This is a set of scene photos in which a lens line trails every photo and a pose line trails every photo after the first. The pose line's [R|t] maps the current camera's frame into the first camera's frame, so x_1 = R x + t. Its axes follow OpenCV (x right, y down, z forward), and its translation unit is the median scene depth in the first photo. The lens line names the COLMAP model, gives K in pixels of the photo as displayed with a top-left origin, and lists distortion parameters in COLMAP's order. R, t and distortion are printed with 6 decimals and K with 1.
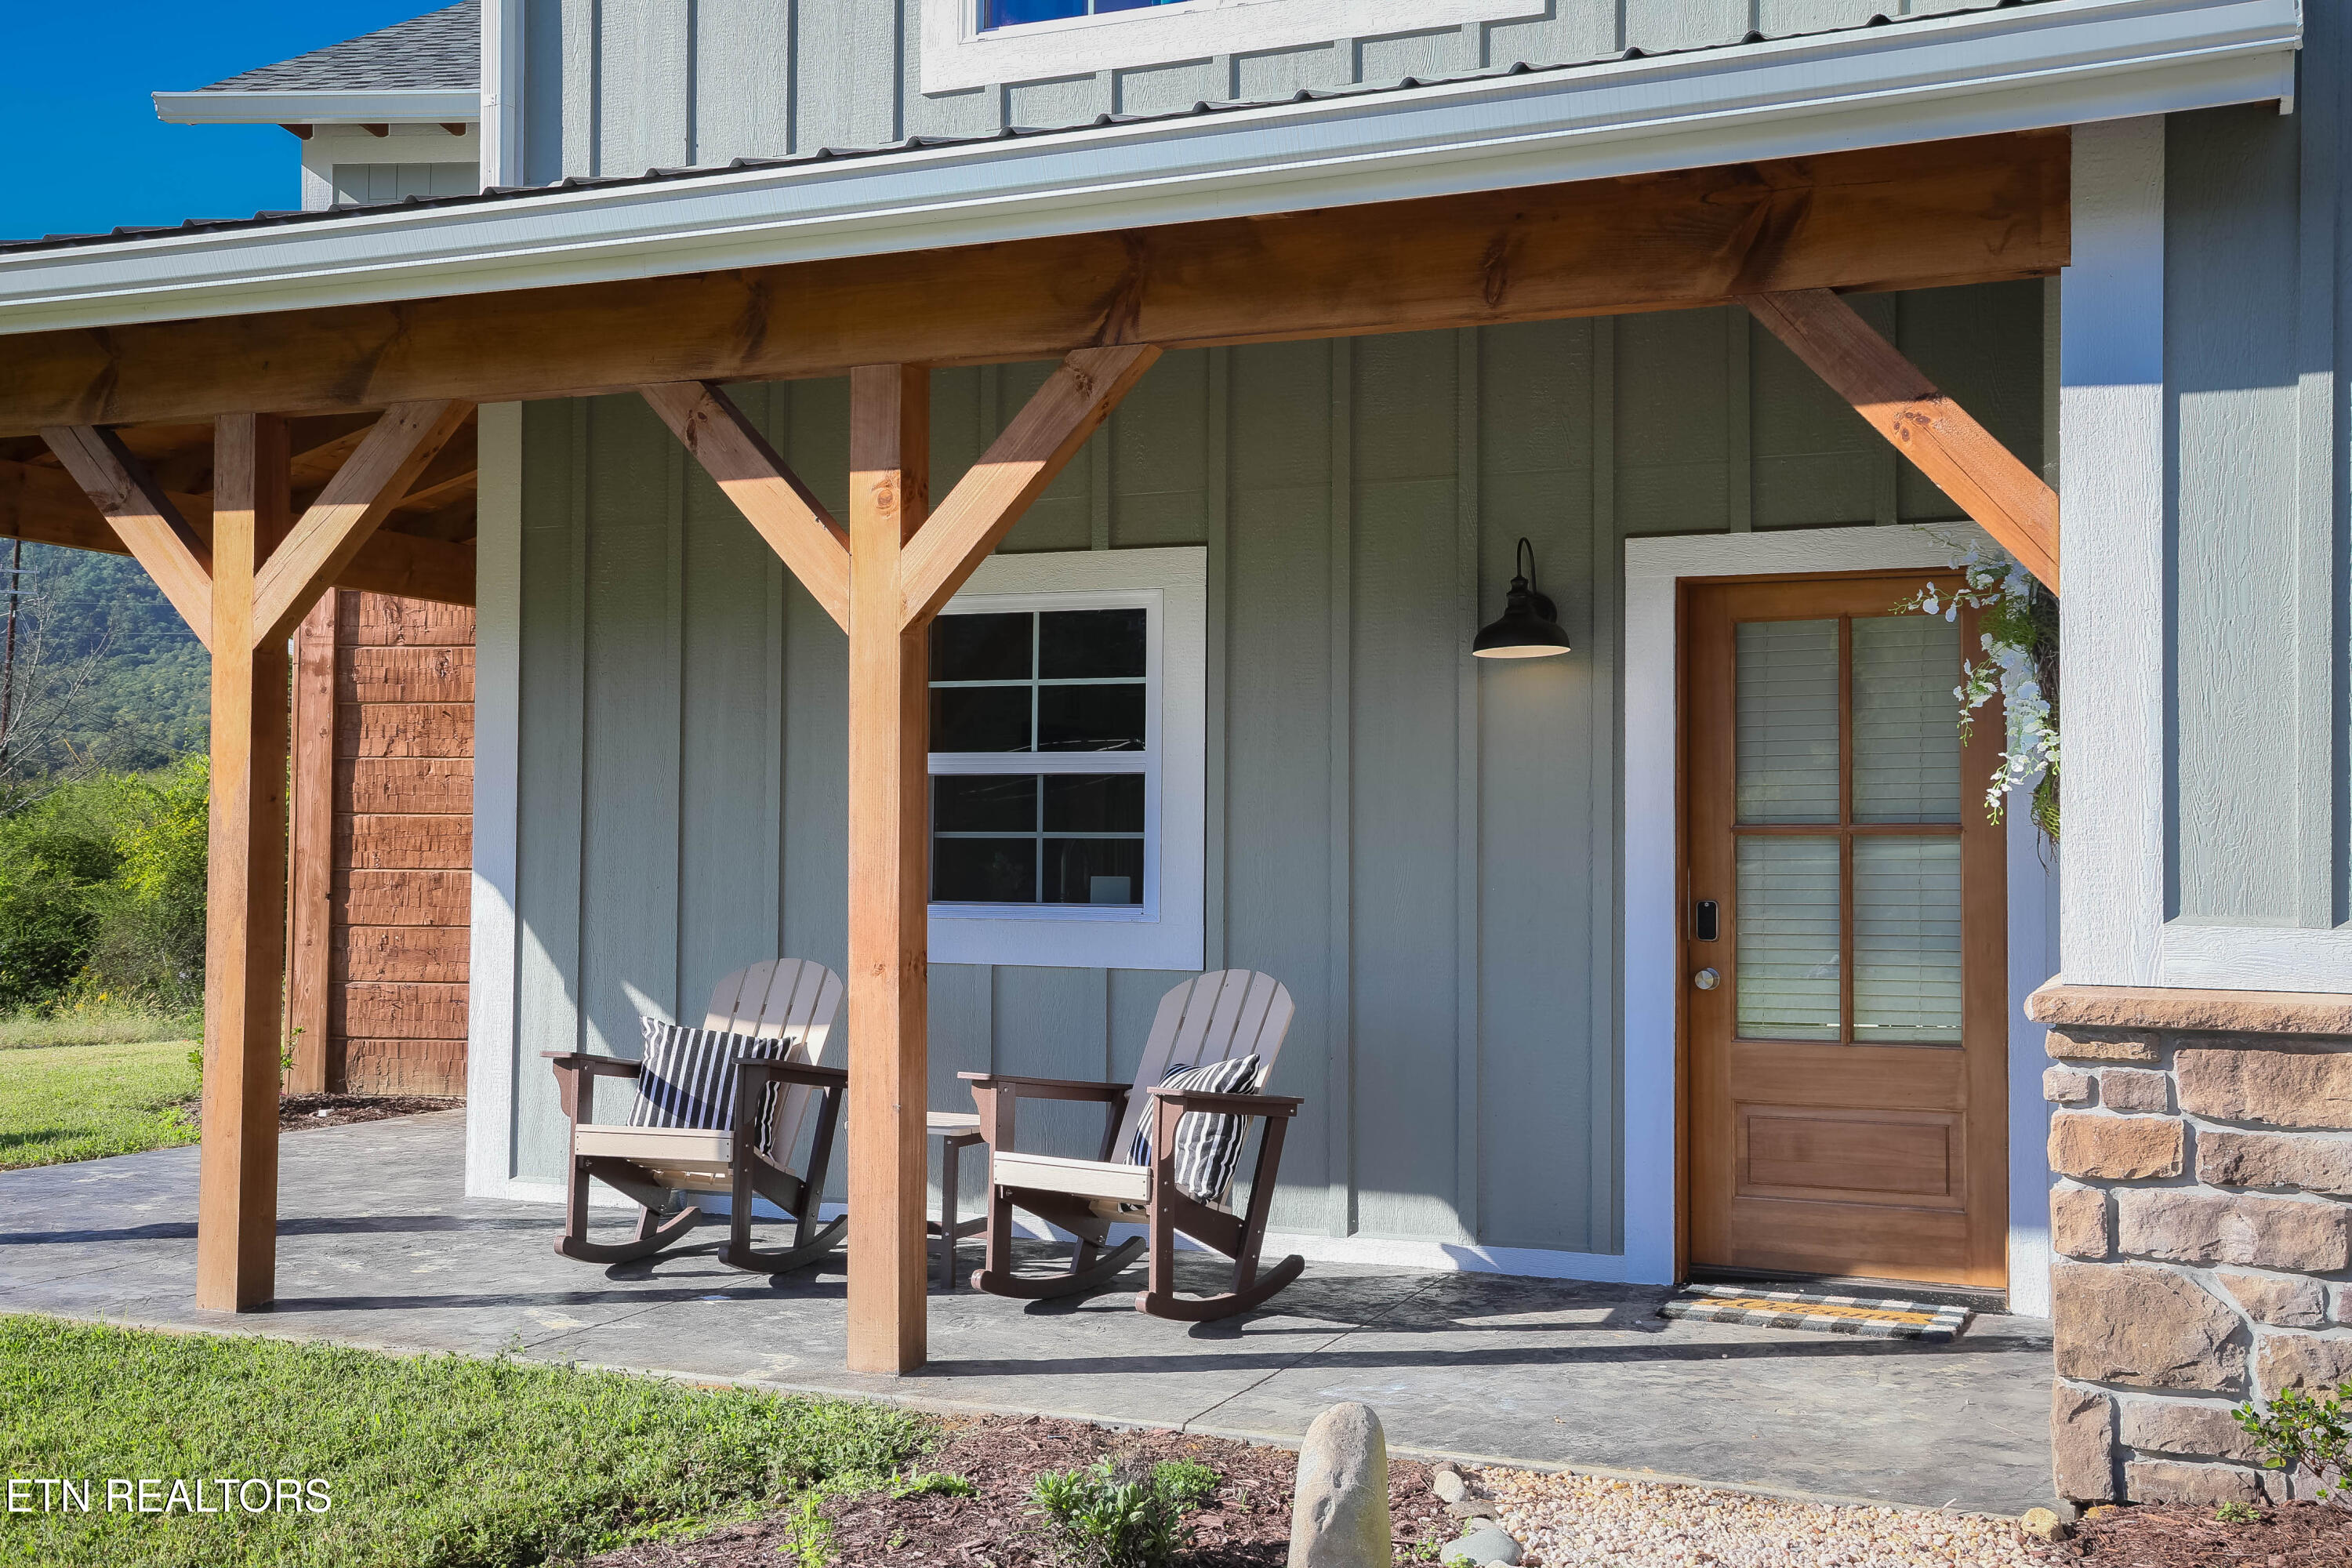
lens RADIAL K [[2512.0, 0, 1176.0], [0, 2512.0, 784.0], [0, 0, 1]] dist [0.049357, 0.014933]
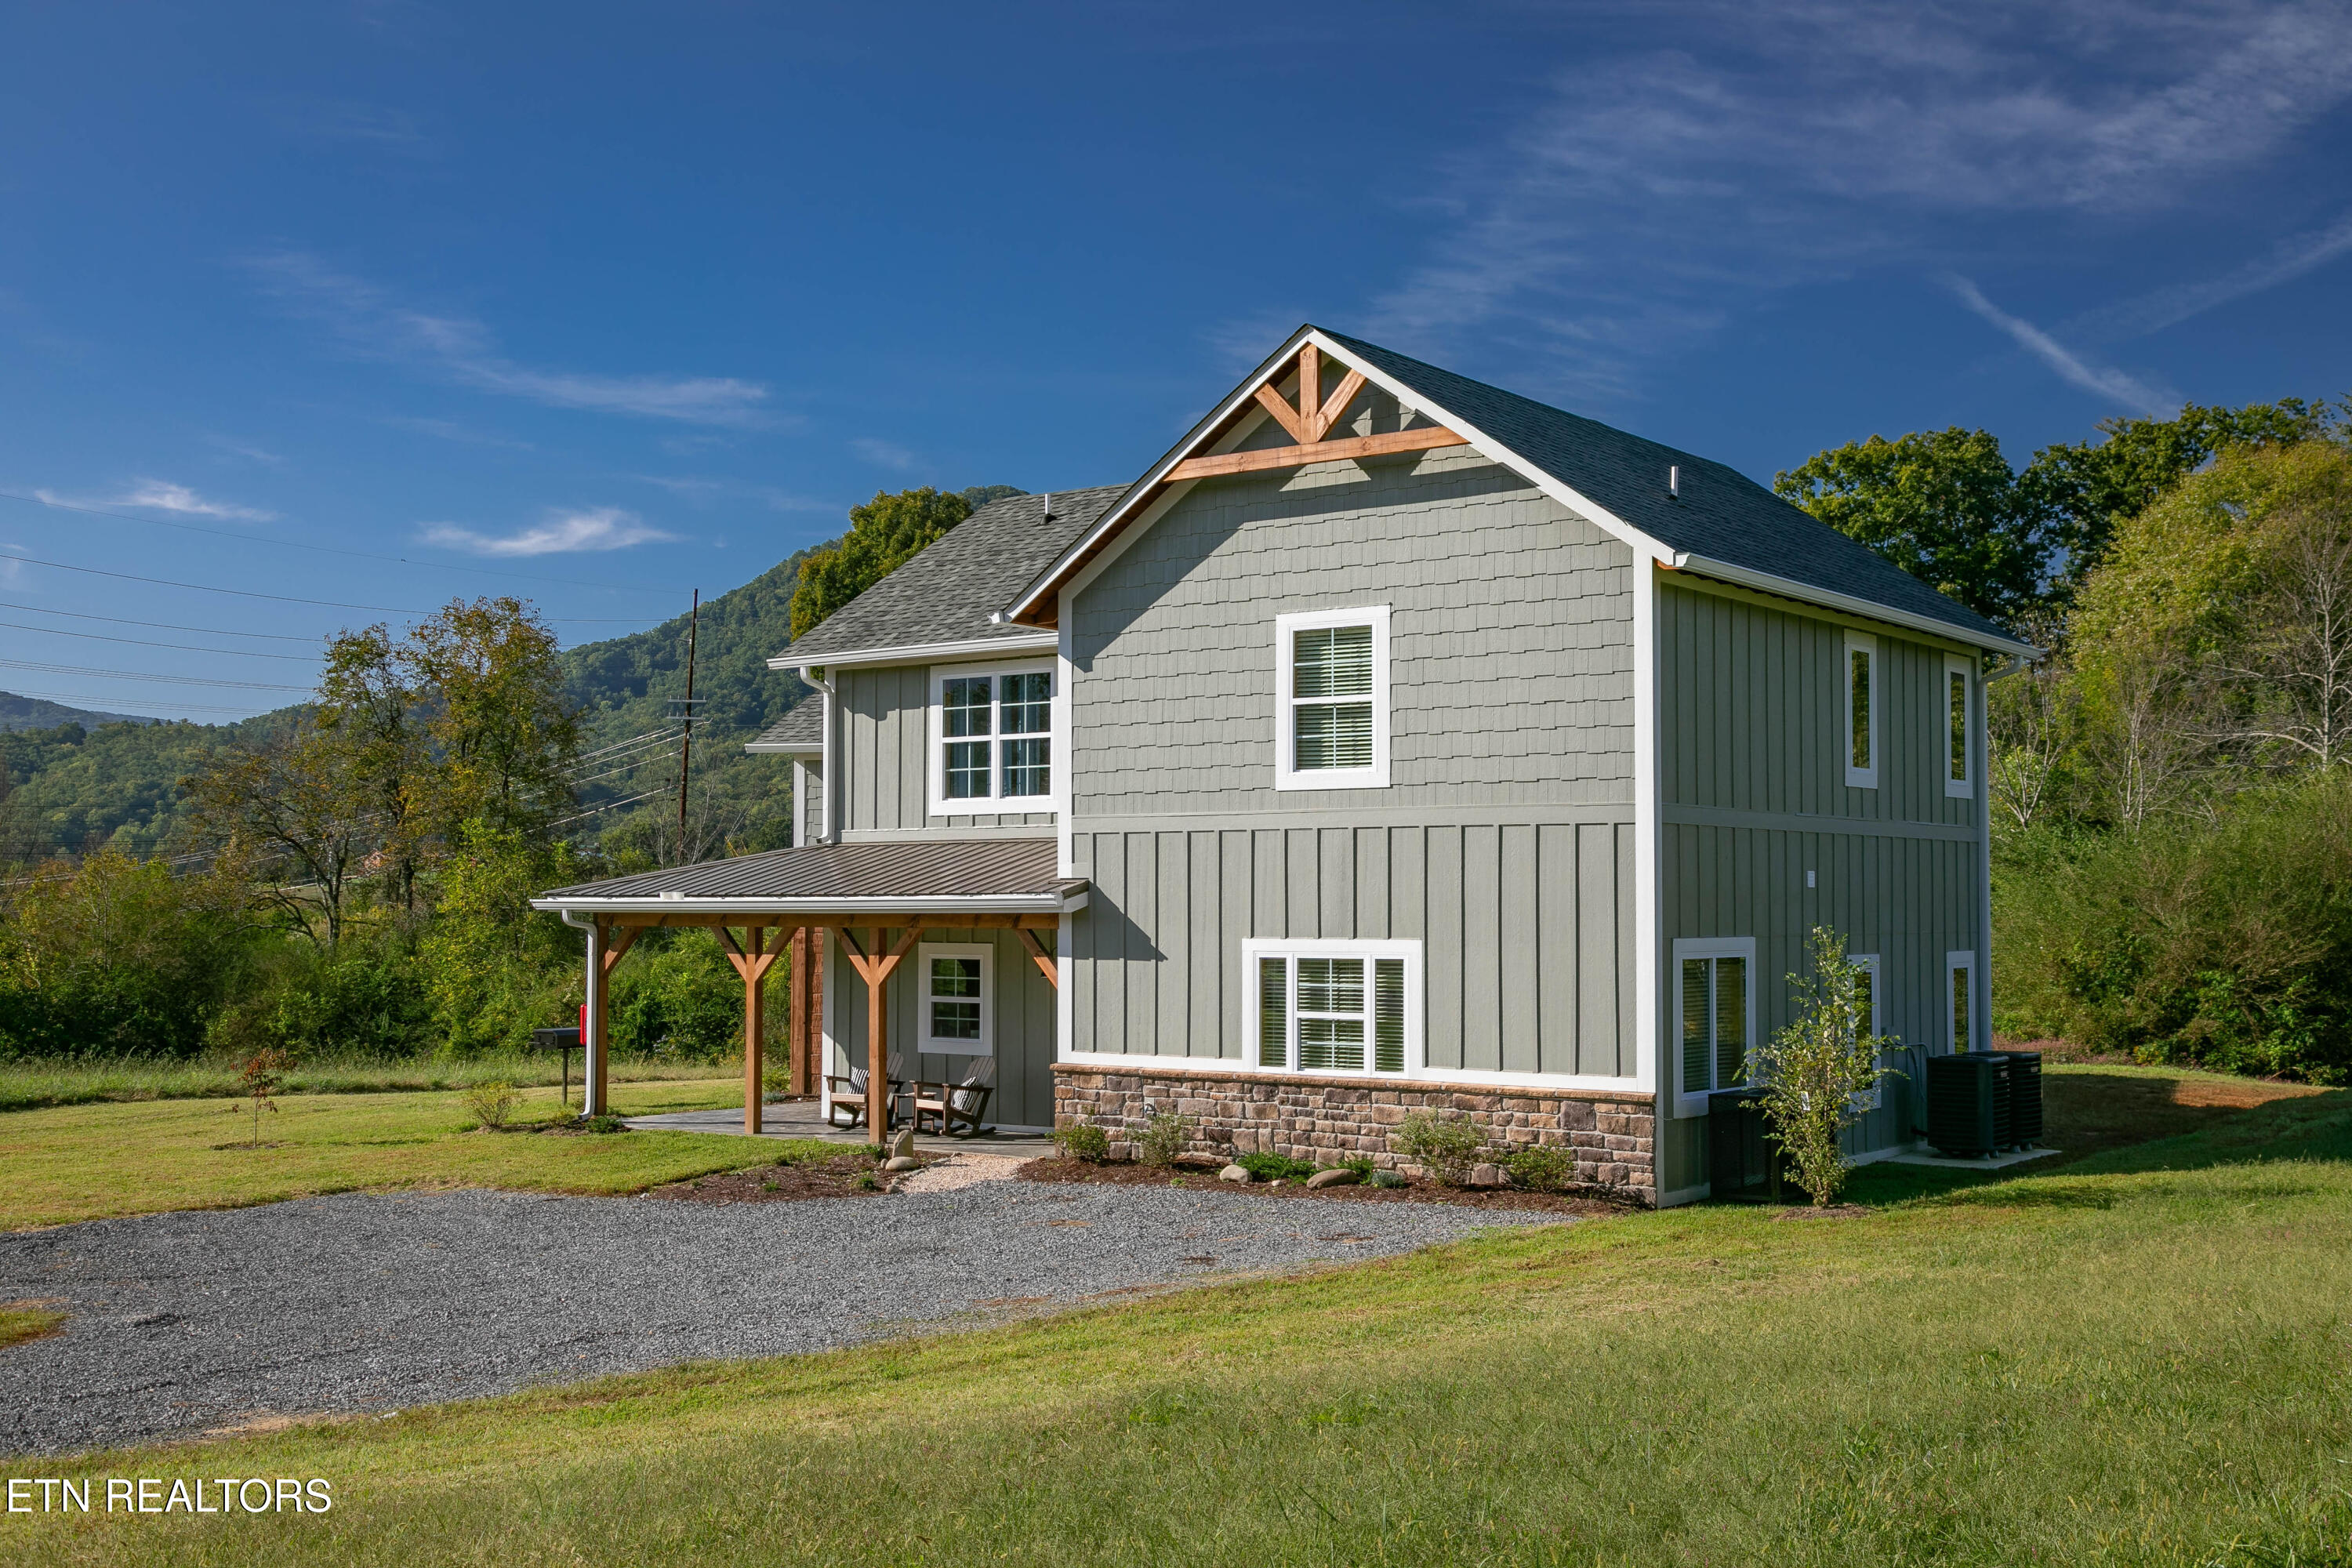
lens RADIAL K [[2512.0, 0, 1176.0], [0, 2512.0, 784.0], [0, 0, 1]] dist [0.049357, 0.014933]
pose [[0.971998, -0.019588, -0.234170, 1.166738], [0.014694, 0.999636, -0.022626, -0.244549], [0.234528, 0.018552, 0.971932, -2.613912]]
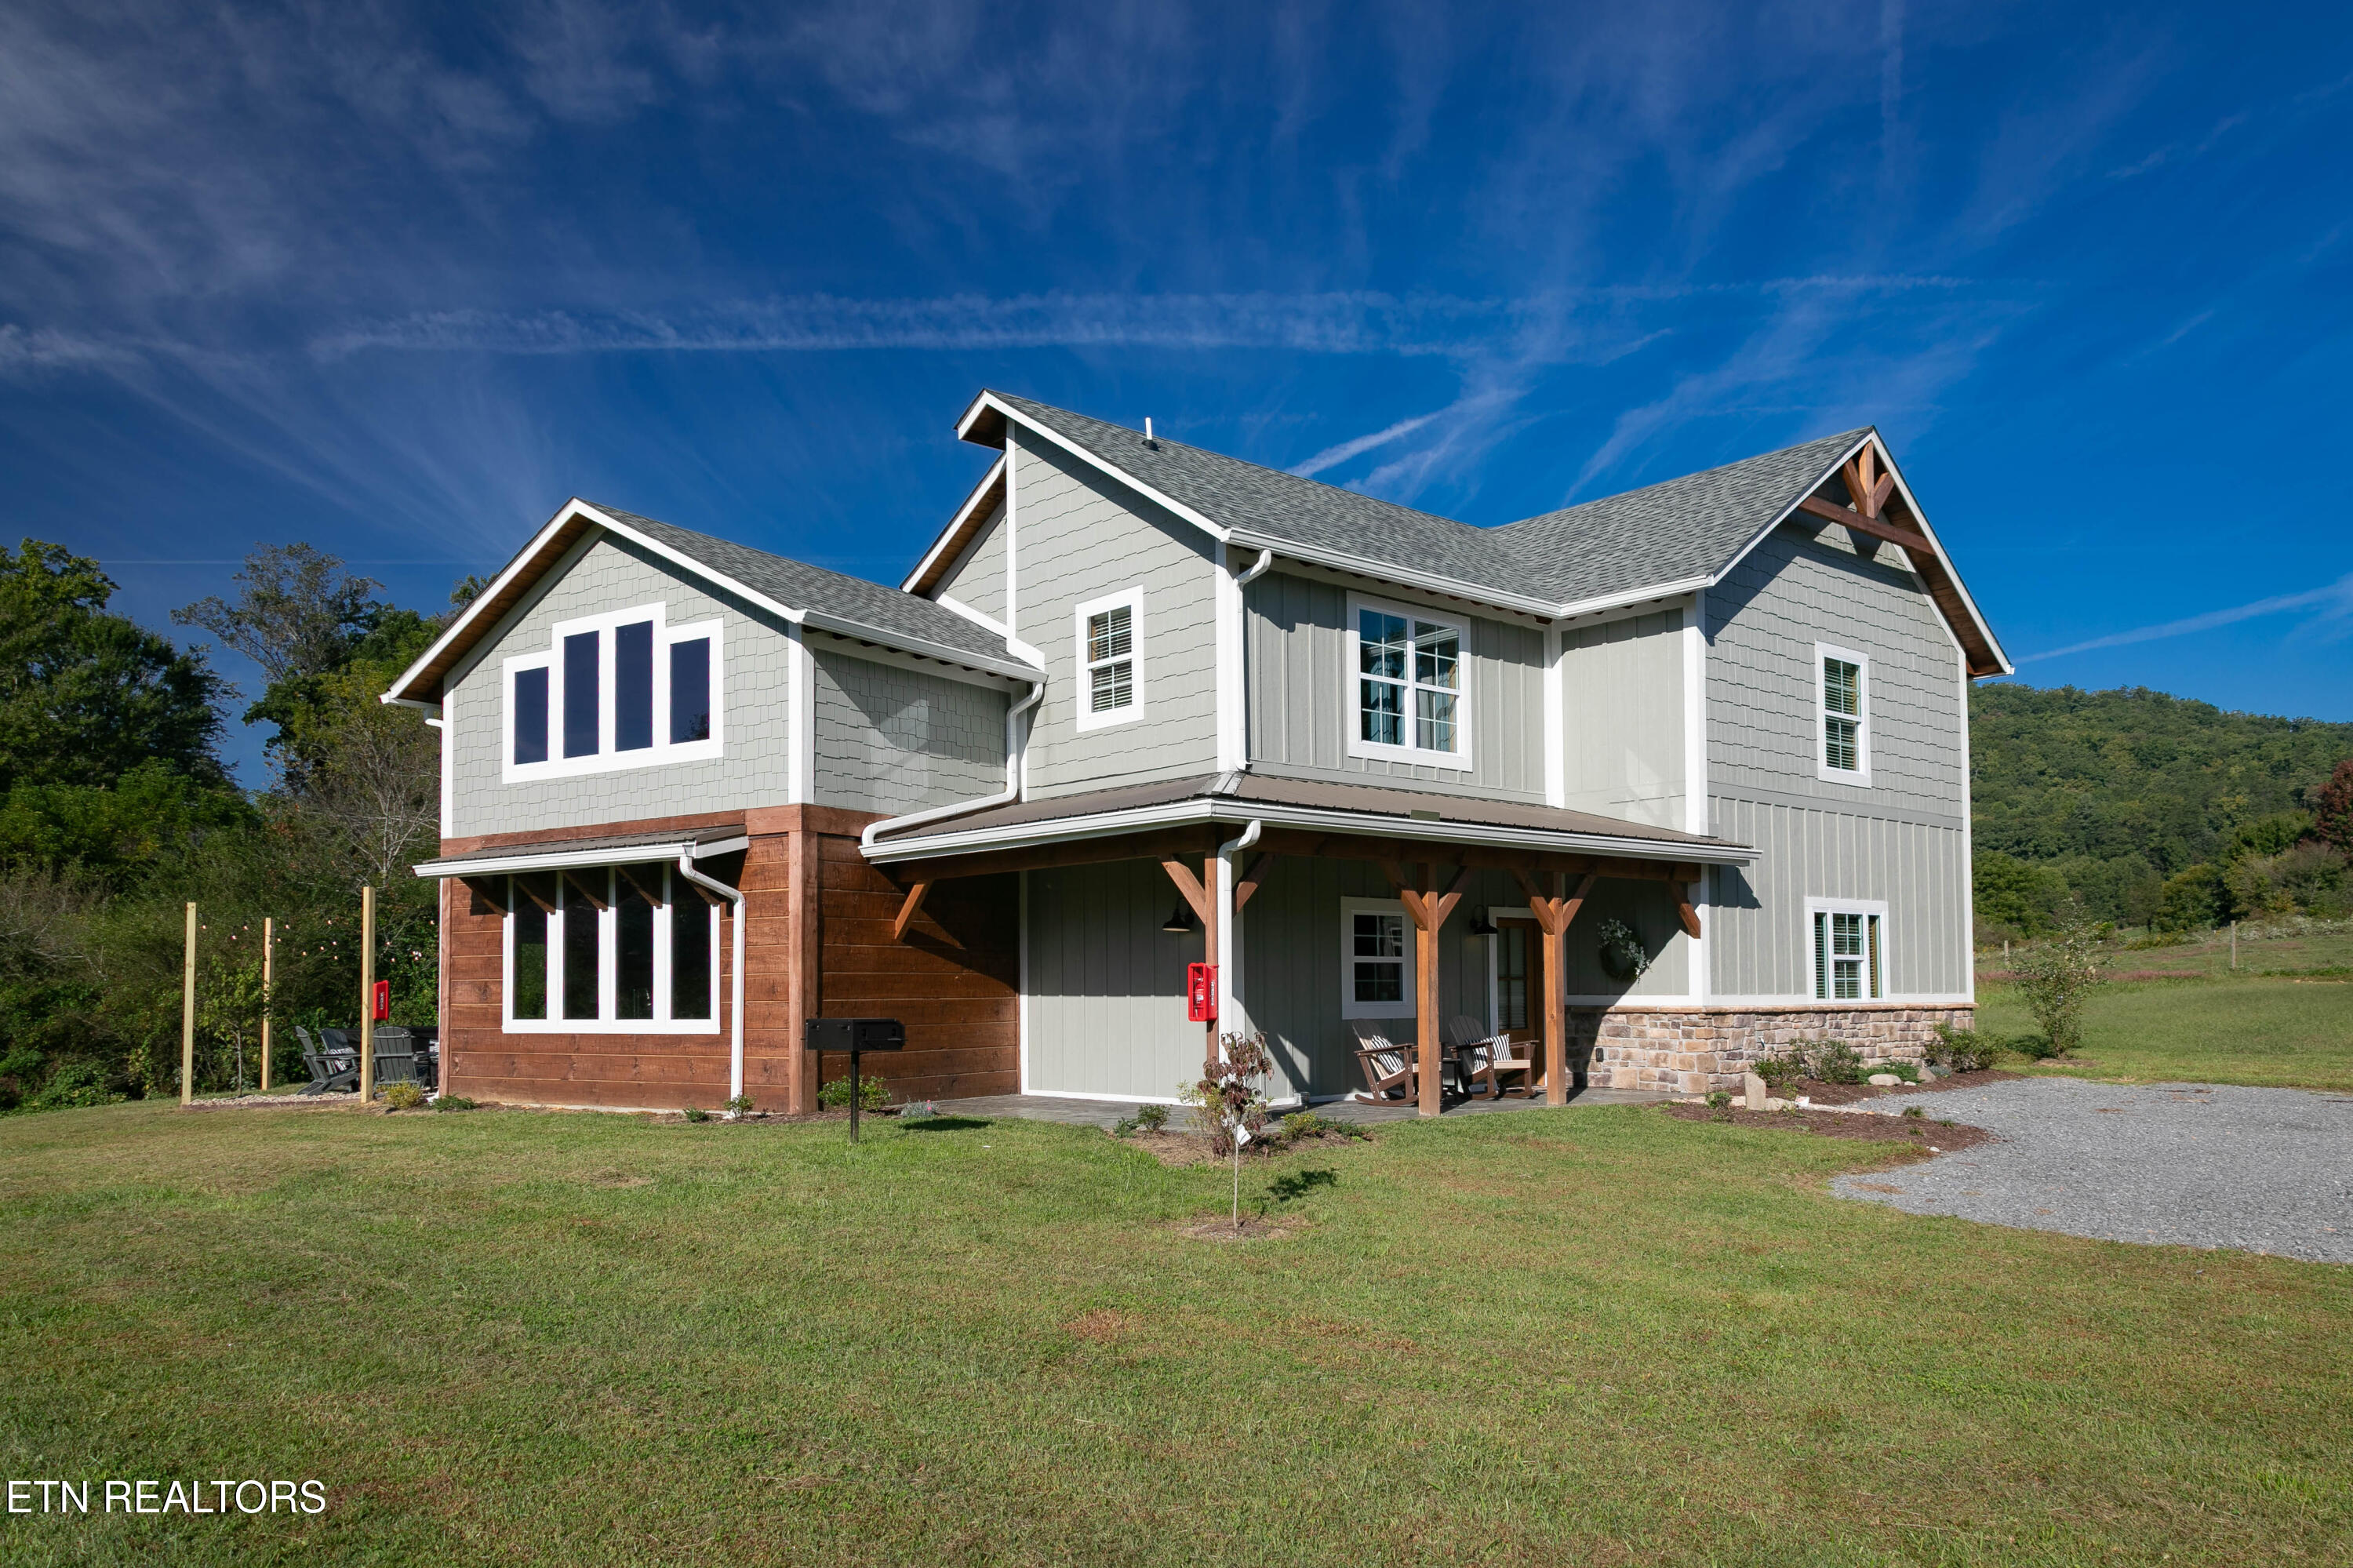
lens RADIAL K [[1608.0, 0, 1189.8], [0, 1608.0, 917.2], [0, 0, 1]] dist [0.005871, 0.002841]
pose [[0.444666, 0.027113, 0.895286, -2.175477], [-0.017980, 0.999611, -0.021342, -0.016120], [-0.895516, -0.006607, 0.444980, 0.254675]]
